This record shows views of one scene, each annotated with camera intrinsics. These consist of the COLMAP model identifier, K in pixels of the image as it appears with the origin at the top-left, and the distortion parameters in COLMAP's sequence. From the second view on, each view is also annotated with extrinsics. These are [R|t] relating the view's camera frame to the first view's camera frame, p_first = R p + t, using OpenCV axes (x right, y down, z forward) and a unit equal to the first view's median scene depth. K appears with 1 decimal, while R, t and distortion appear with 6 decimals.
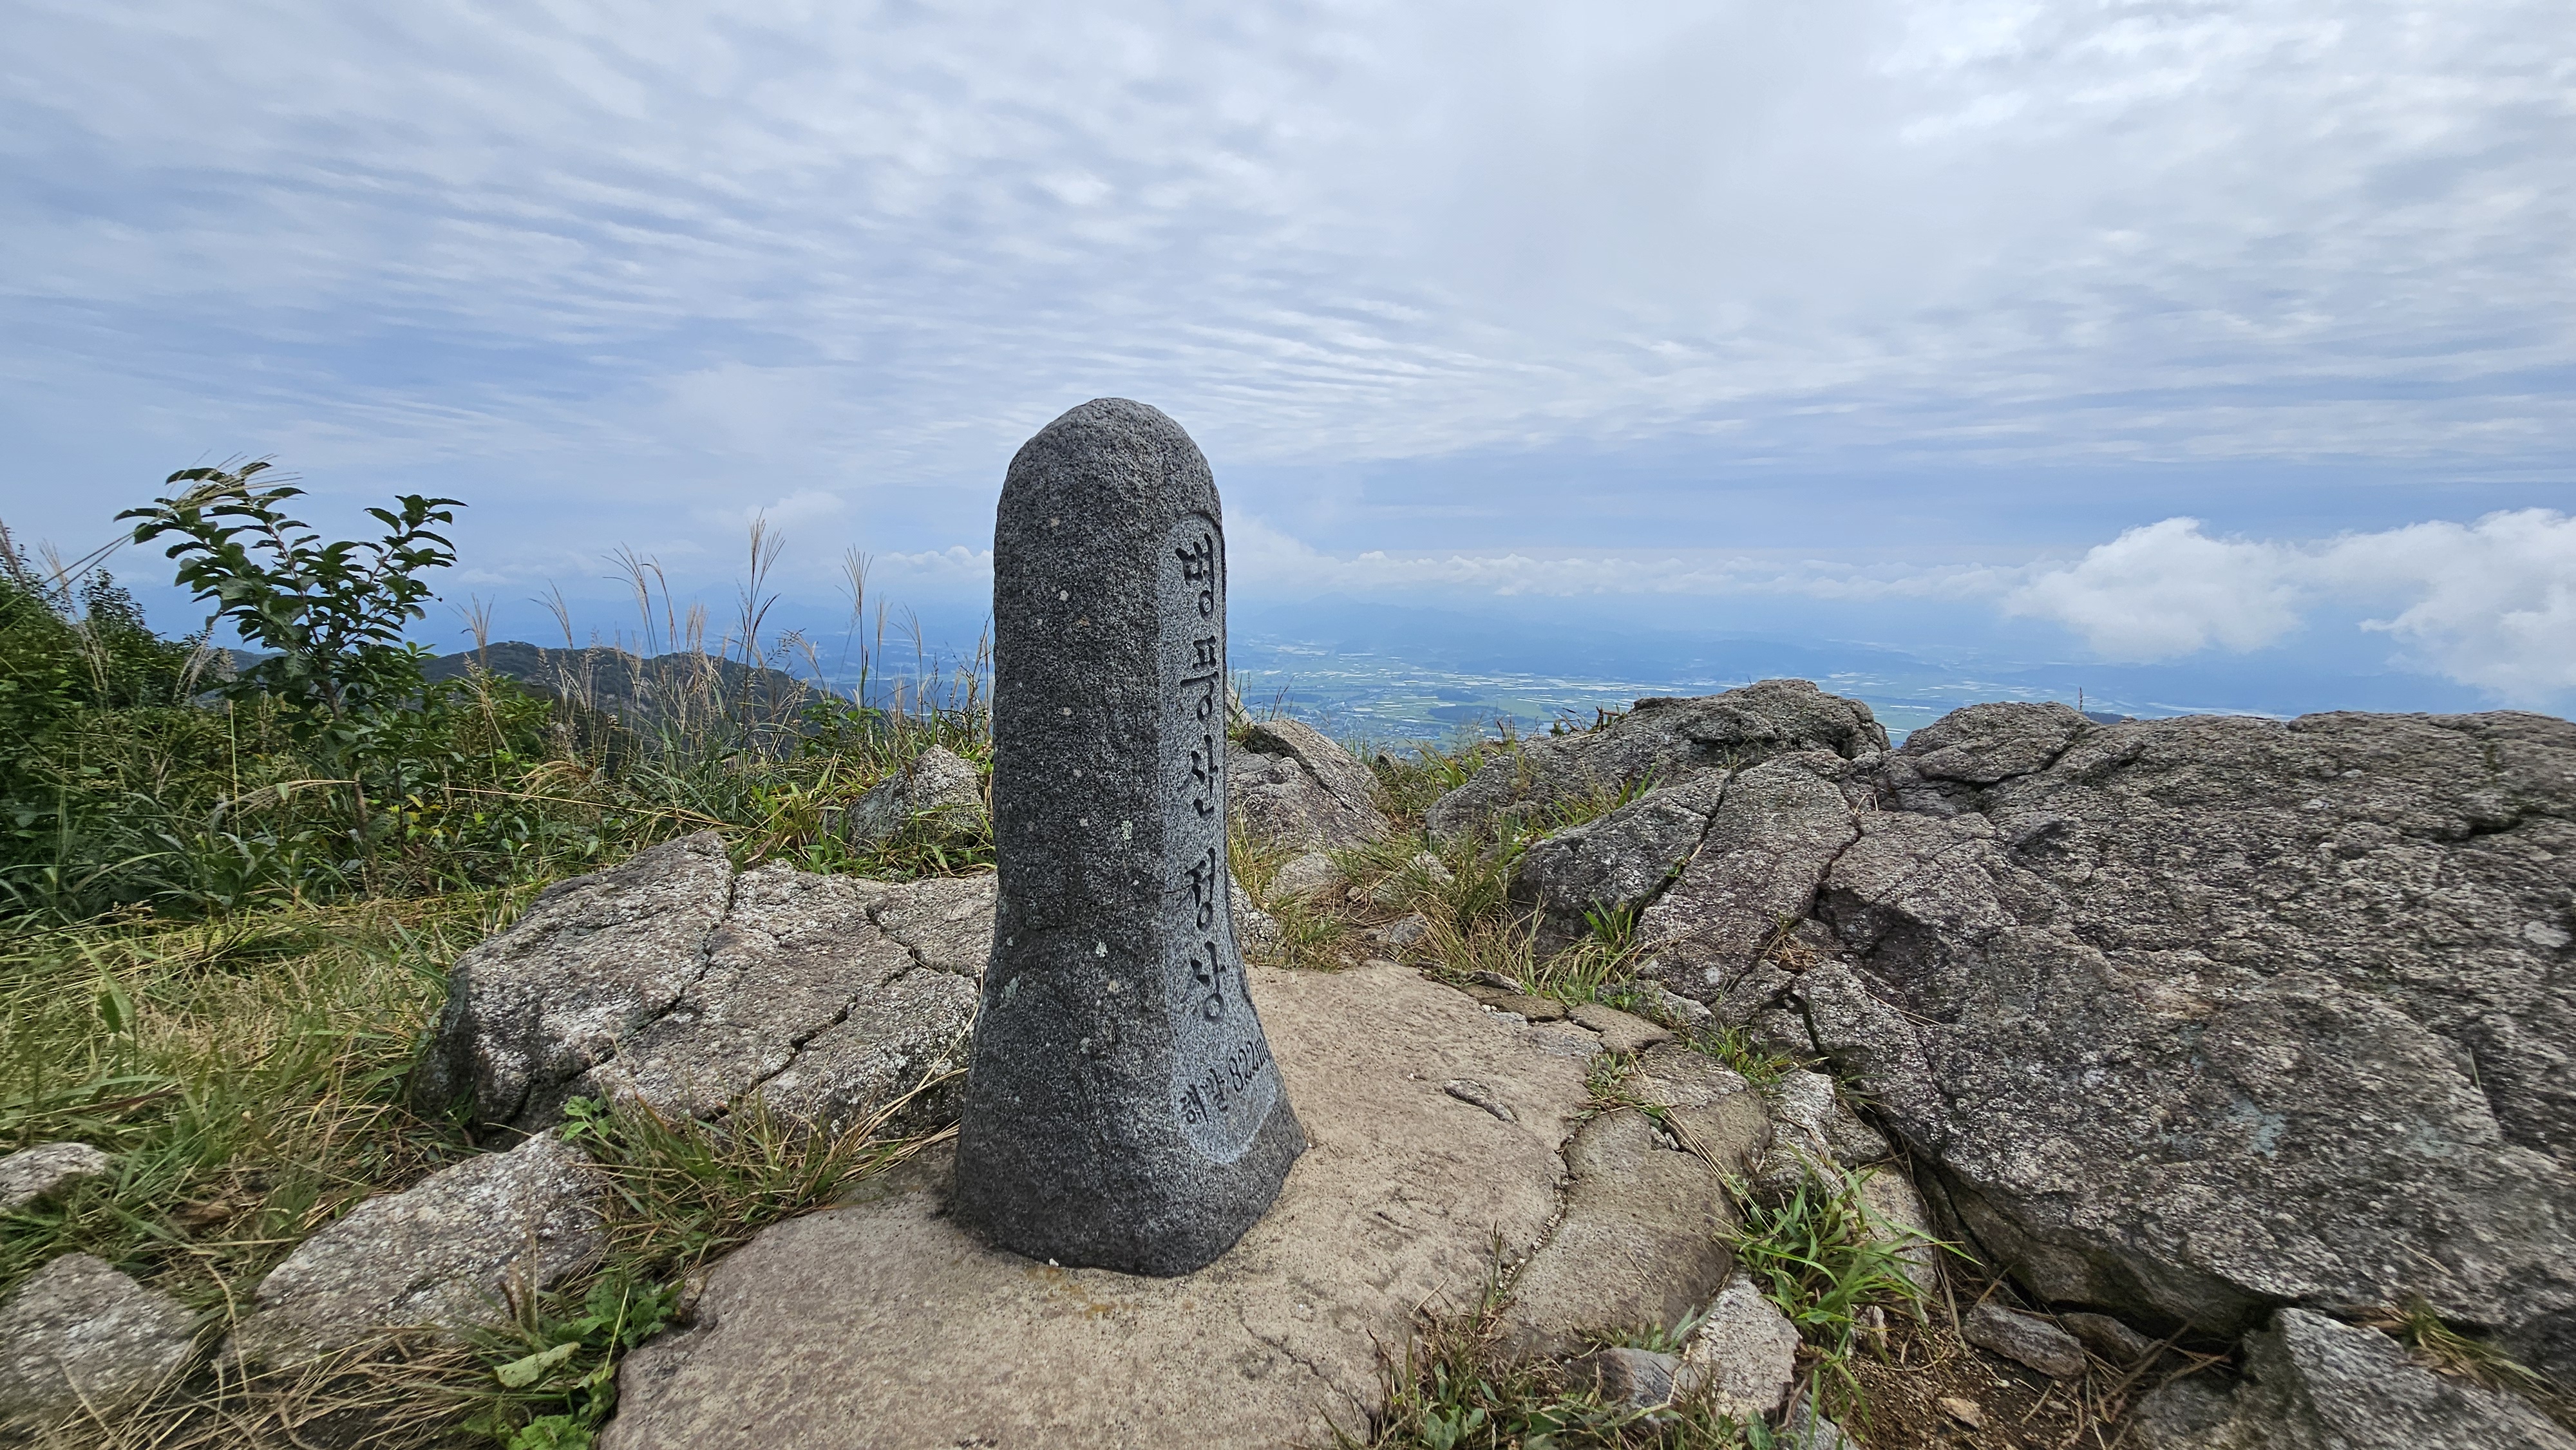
lens RADIAL K [[1035.2, 0, 1247.2], [0, 1035.2, 733.0], [0, 0, 1]] dist [-0.004559, 0.000065]
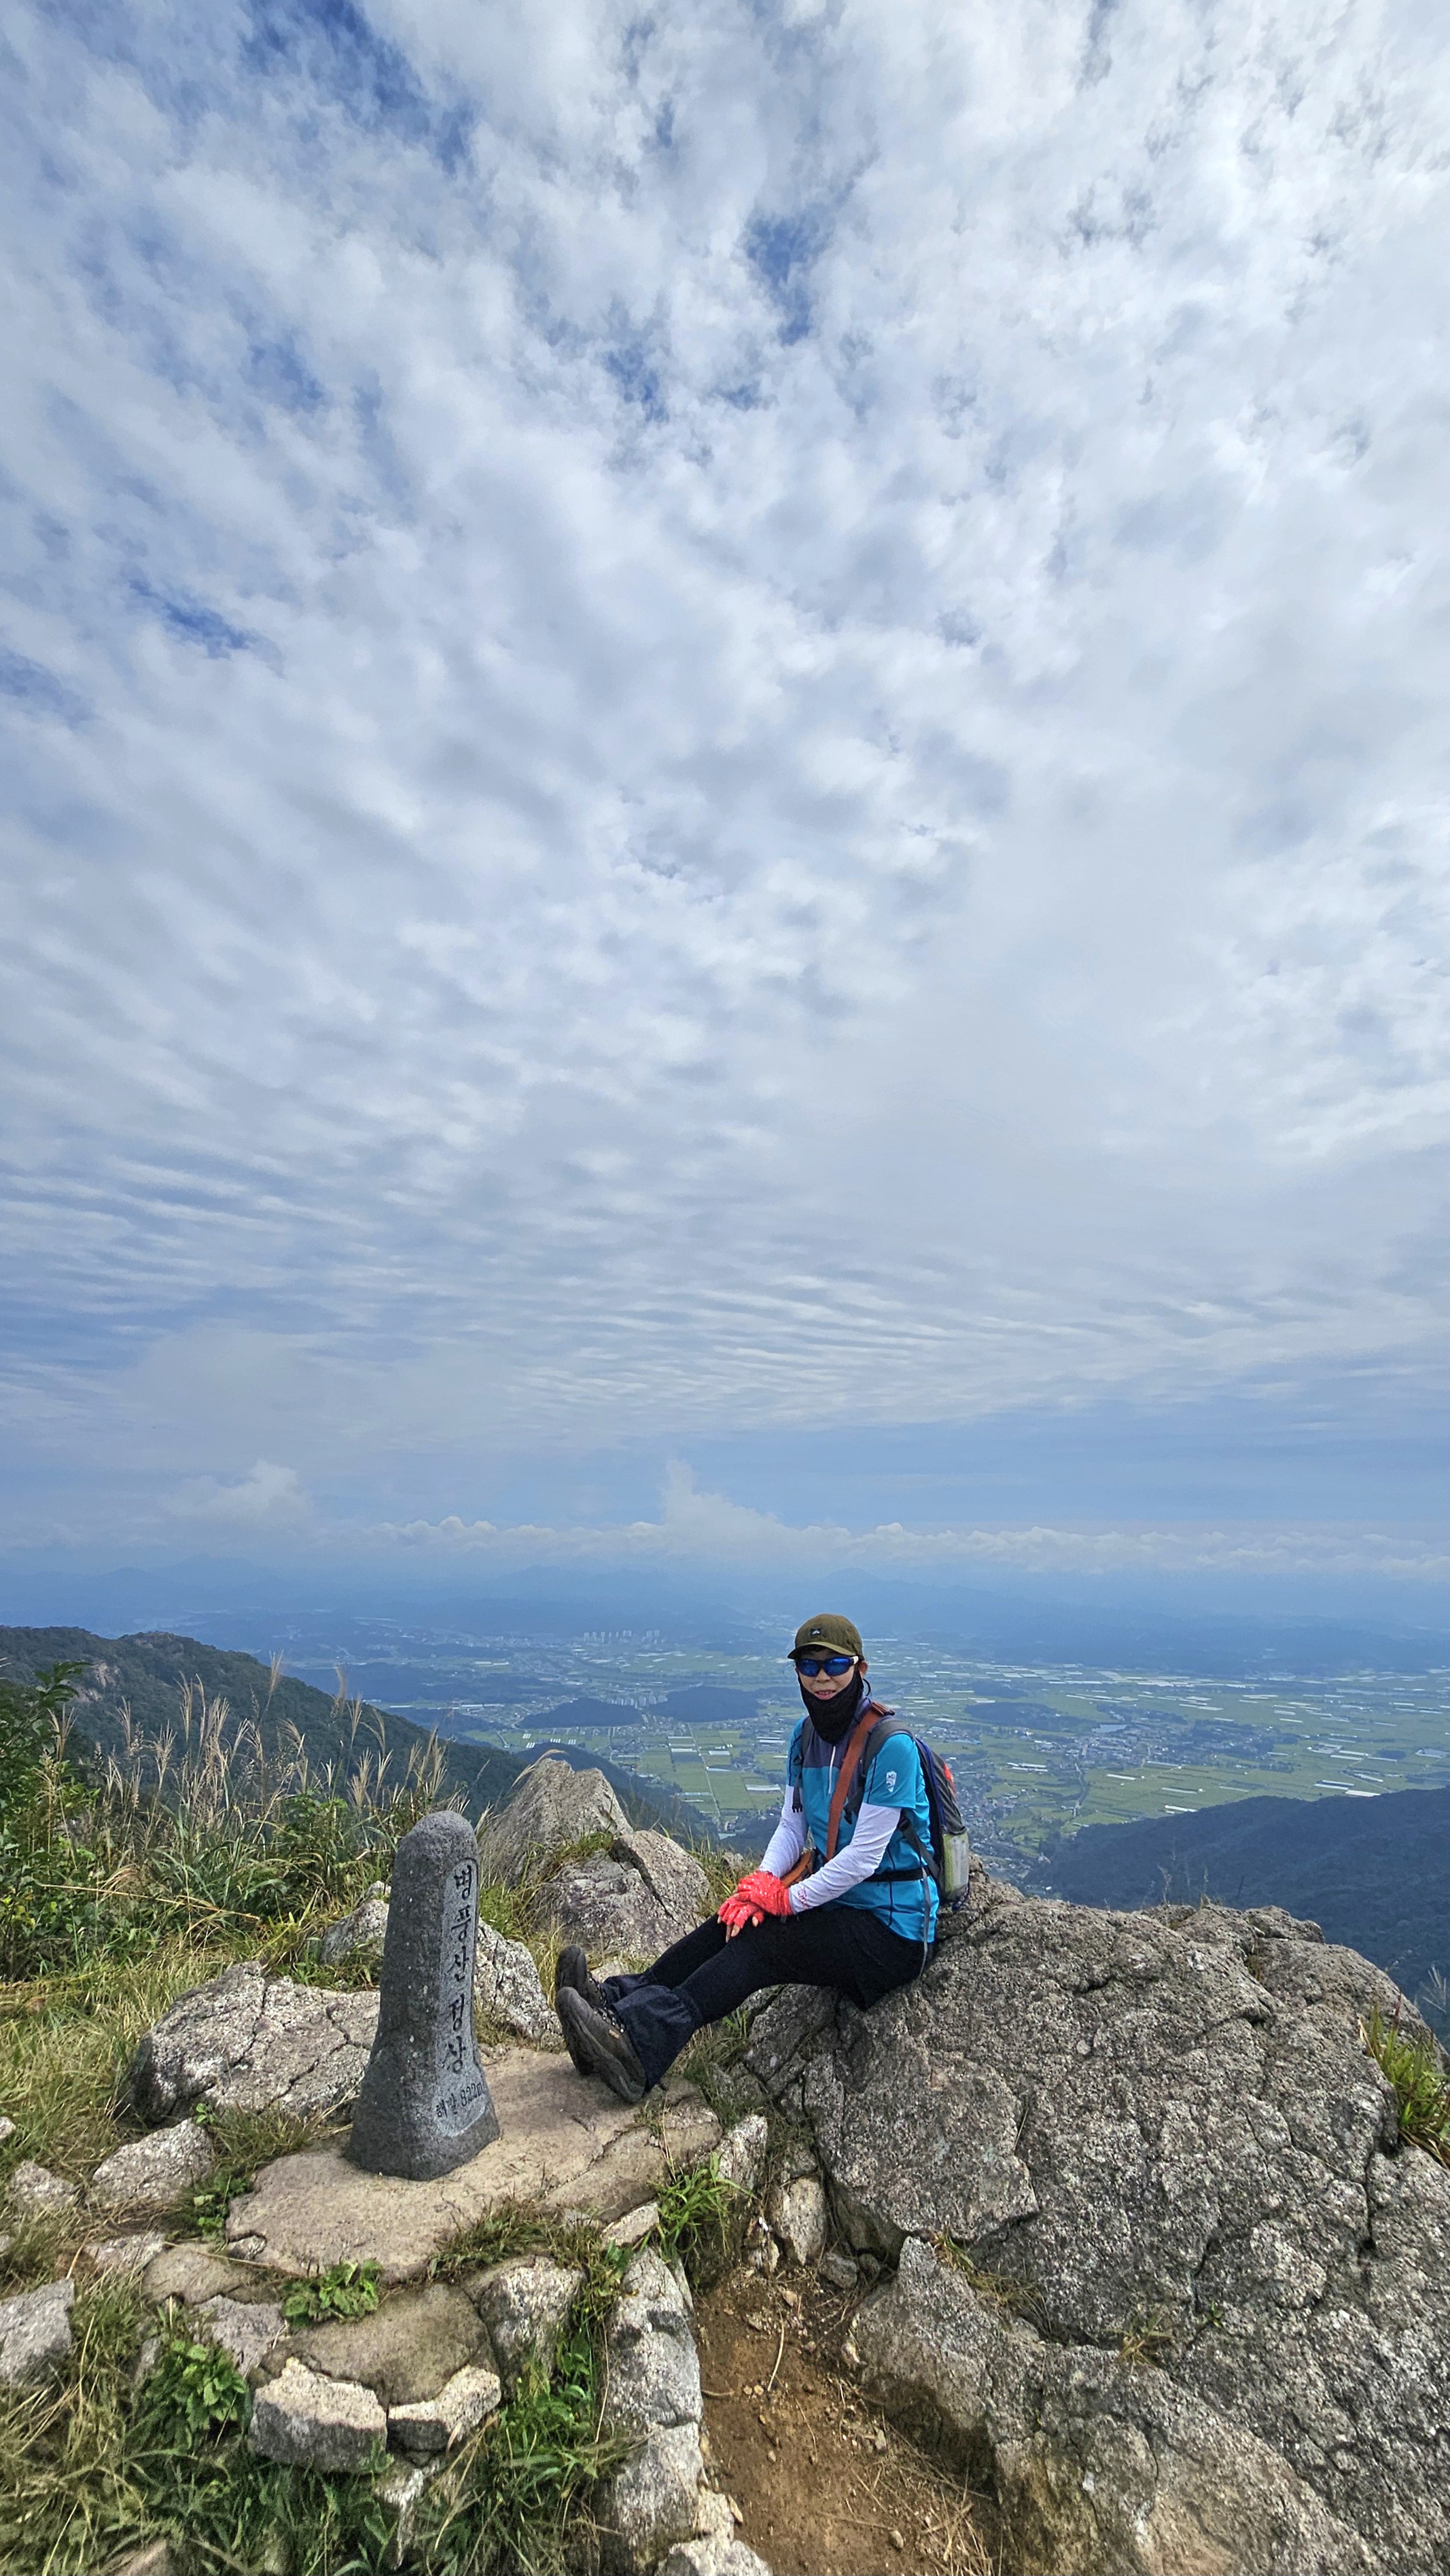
lens RADIAL K [[1104.9, 0, 718.6], [0, 1104.9, 1274.1], [0, 0, 1]] dist [-0.002404, 0.000560]
pose [[0.999185, -0.000126, -0.040376, 0.627842], [-0.015234, 0.924911, -0.379878, -0.452924], [0.037392, 0.380183, 0.924155, -1.954176]]
